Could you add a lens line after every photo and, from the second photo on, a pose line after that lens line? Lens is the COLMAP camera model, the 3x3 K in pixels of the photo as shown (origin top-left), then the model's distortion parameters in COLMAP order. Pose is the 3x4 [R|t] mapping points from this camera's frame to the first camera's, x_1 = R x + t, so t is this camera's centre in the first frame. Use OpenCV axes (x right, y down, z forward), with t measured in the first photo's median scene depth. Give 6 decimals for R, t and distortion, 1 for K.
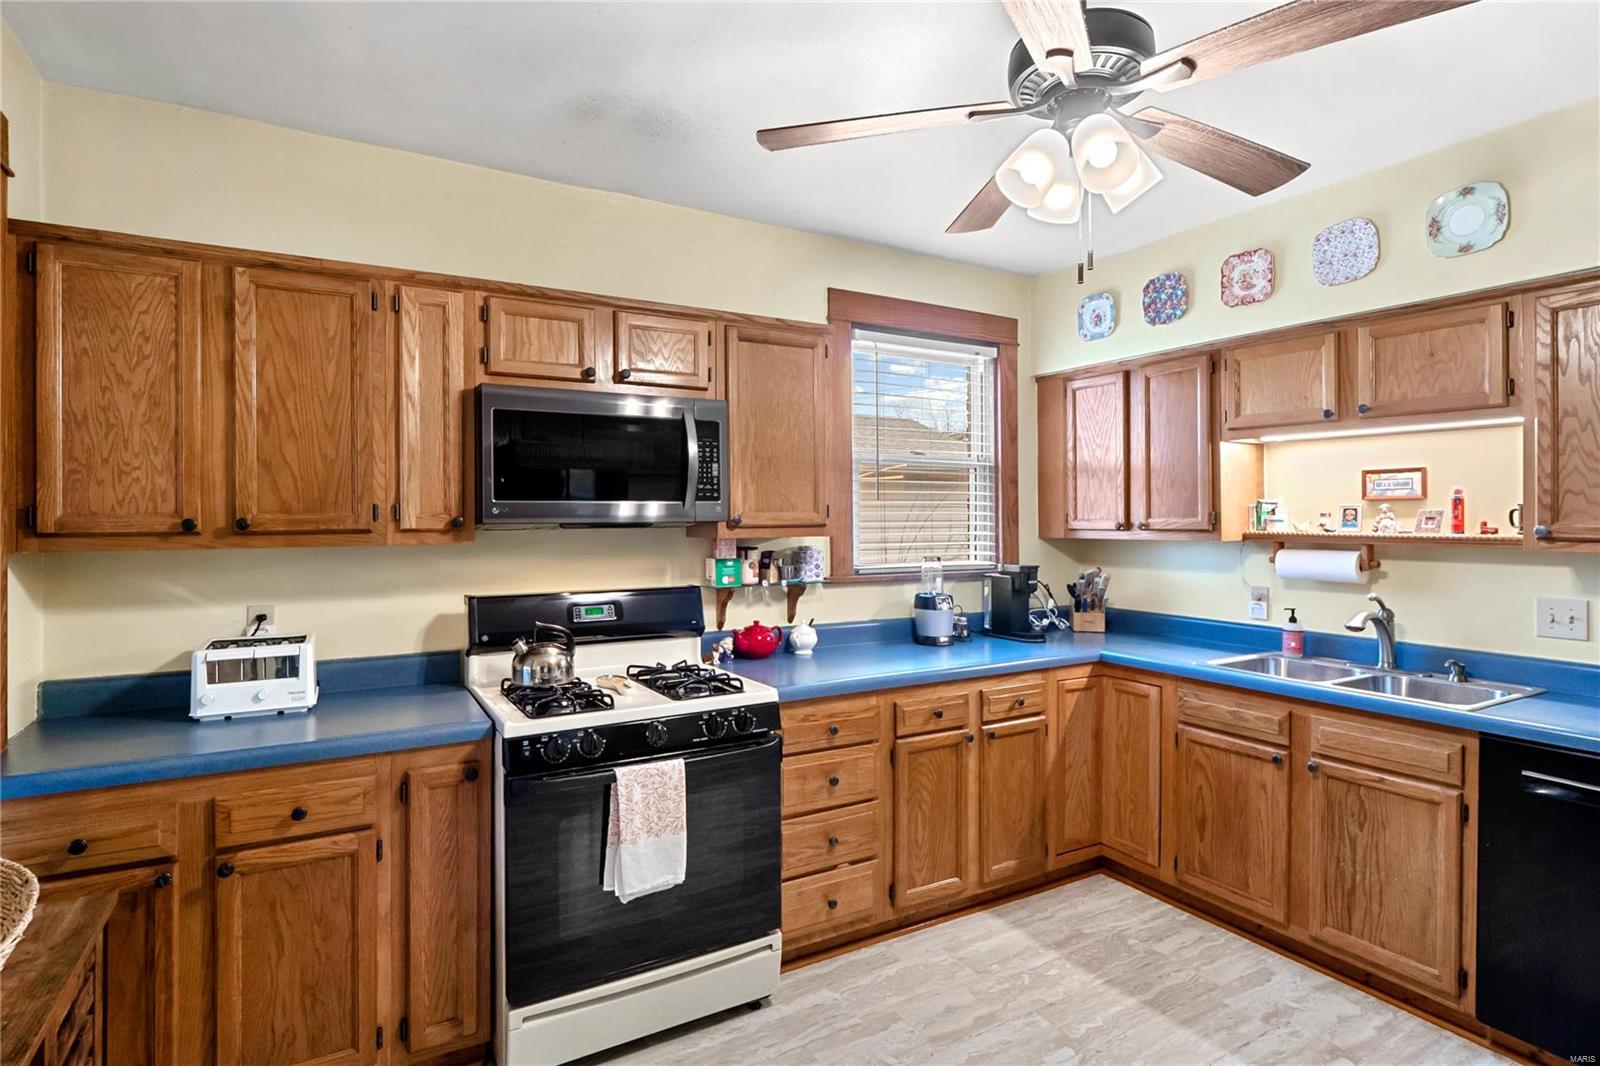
lens RADIAL K [[815.4, 0, 773.6], [0, 815.4, 529.0], [0, 0, 1]] dist [0.001107, -0.004546]
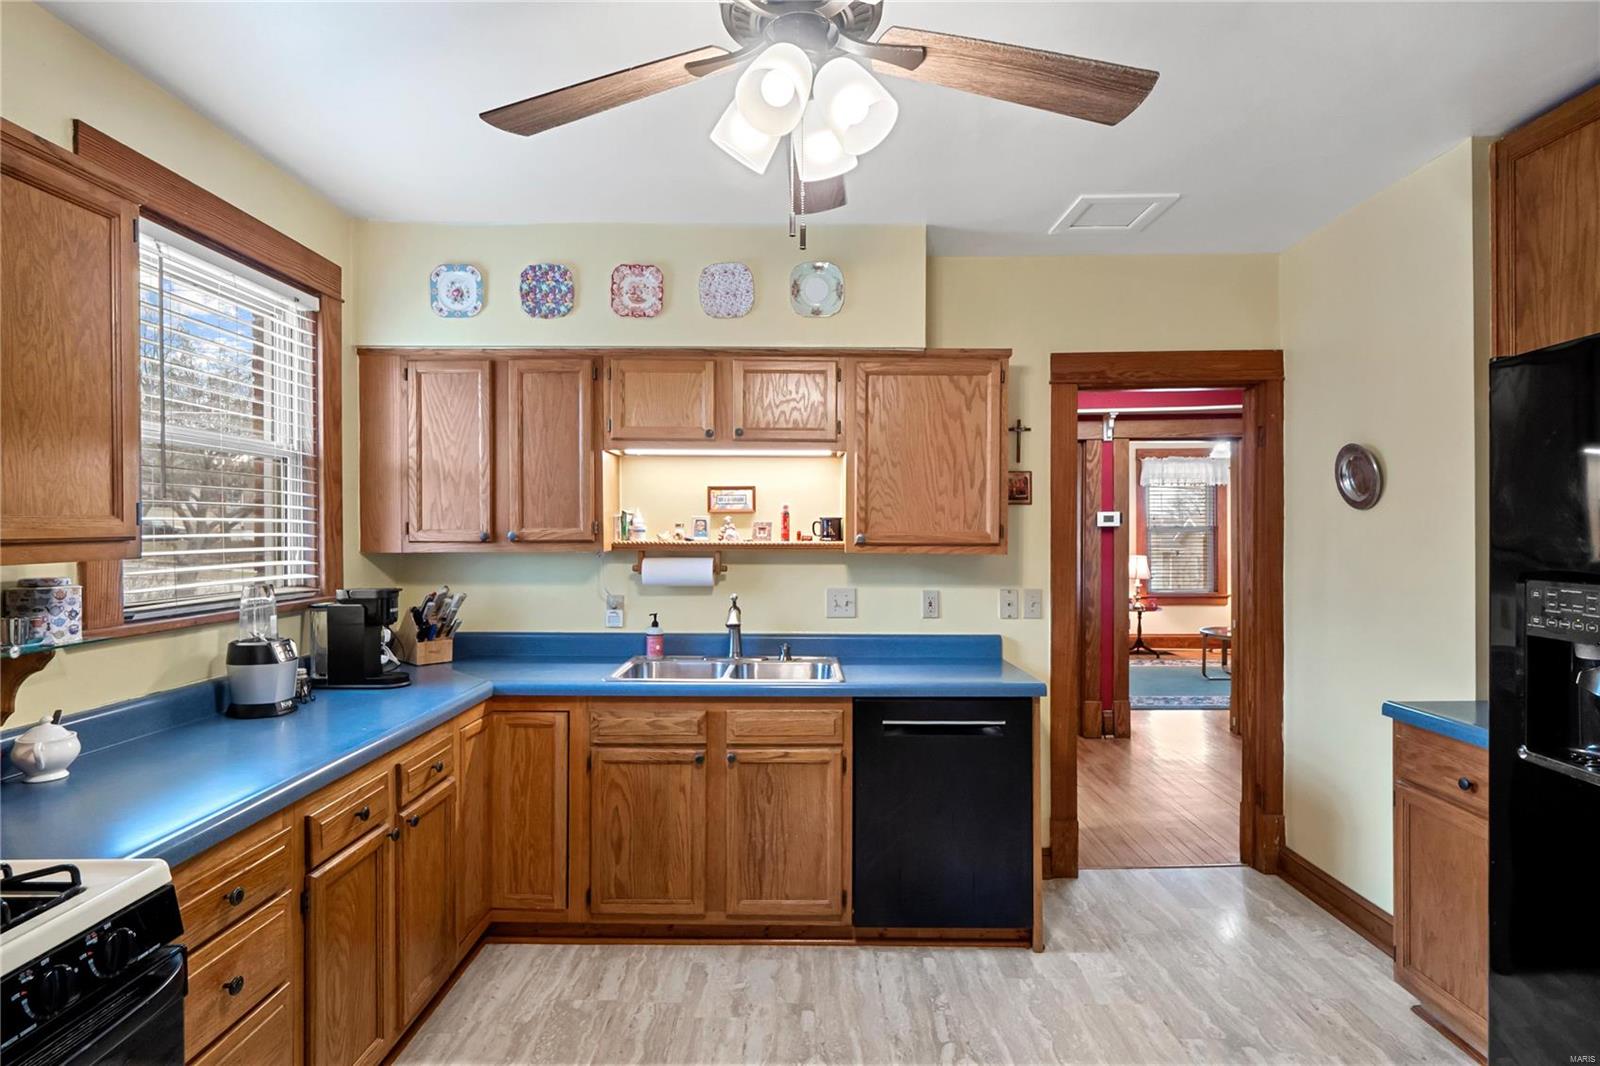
lens RADIAL K [[815.4, 0, 804.1], [0, 815.4, 534.4], [0, 0, 1]] dist [0.001107, -0.004546]
pose [[0.491979, -0.004762, 0.870594, -0.206365], [0.010694, 0.999943, -0.000573, -0.002976], [-0.870541, 0.009592, 0.492002, 0.336030]]
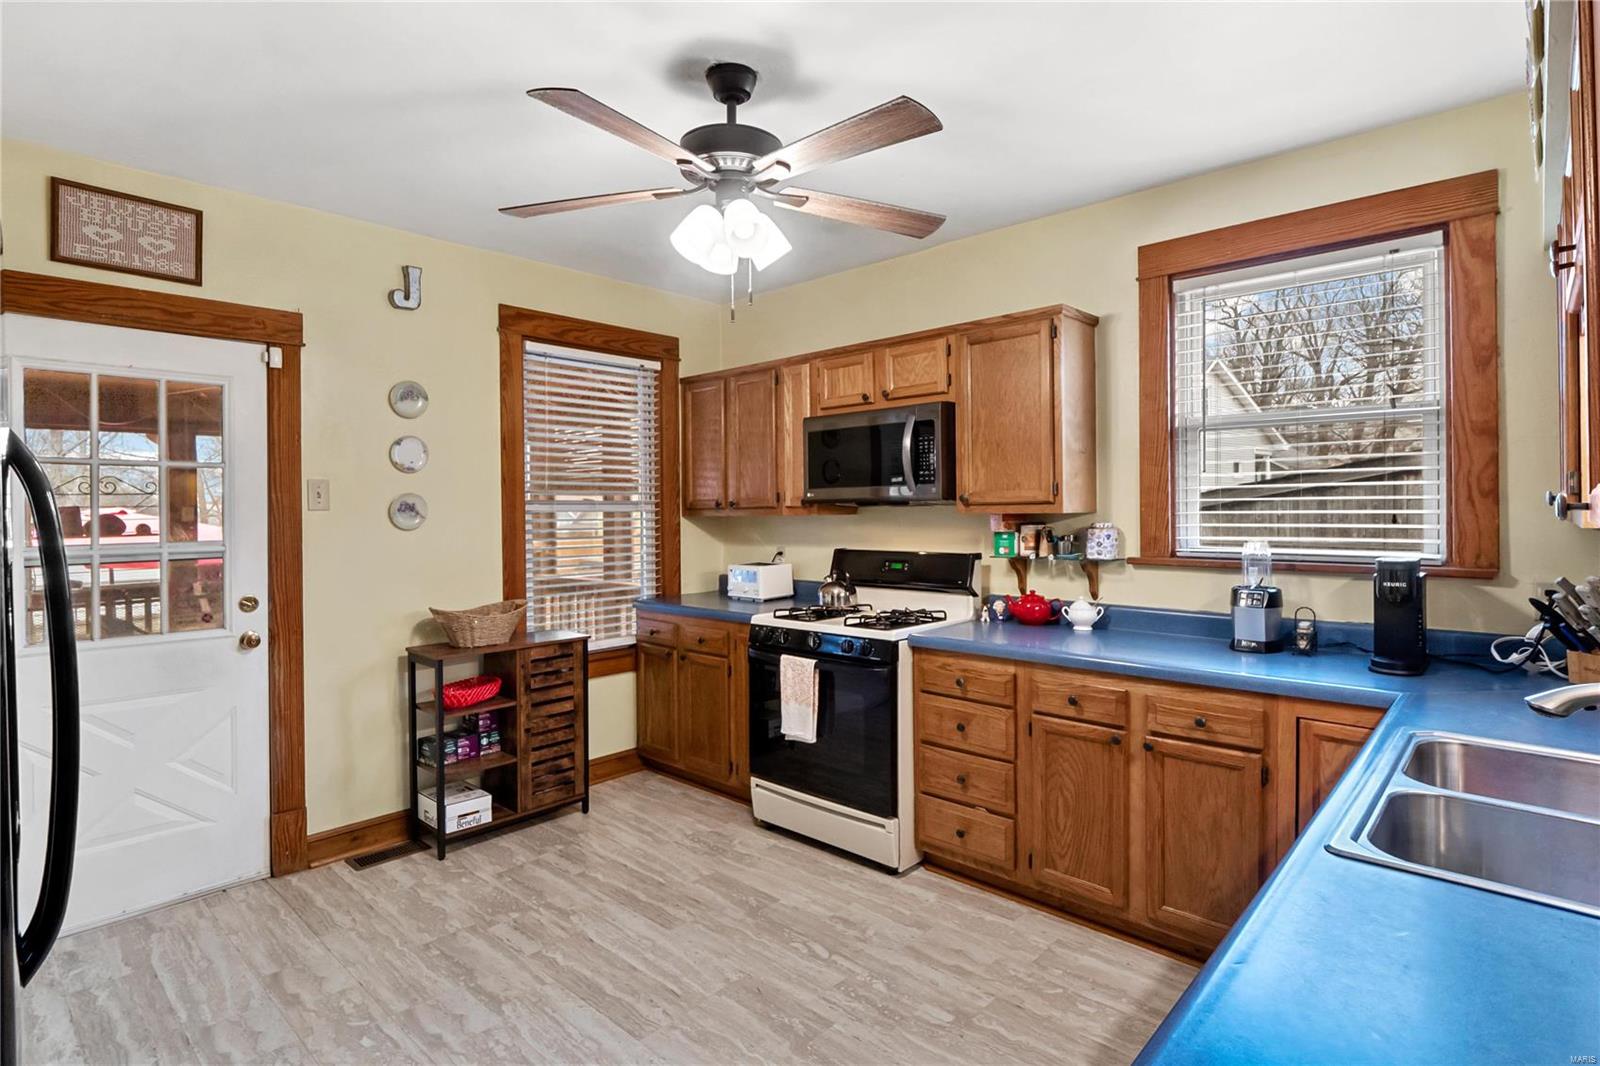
lens RADIAL K [[815.4, 0, 812.8], [0, 815.4, 531.3], [0, 0, 1]] dist [0.001107, -0.004546]
pose [[0.302673, 0.027617, -0.952694, 0.996481], [0.000781, 0.999573, 0.029224, 0.001757], [0.953094, -0.009589, 0.302522, 0.421448]]
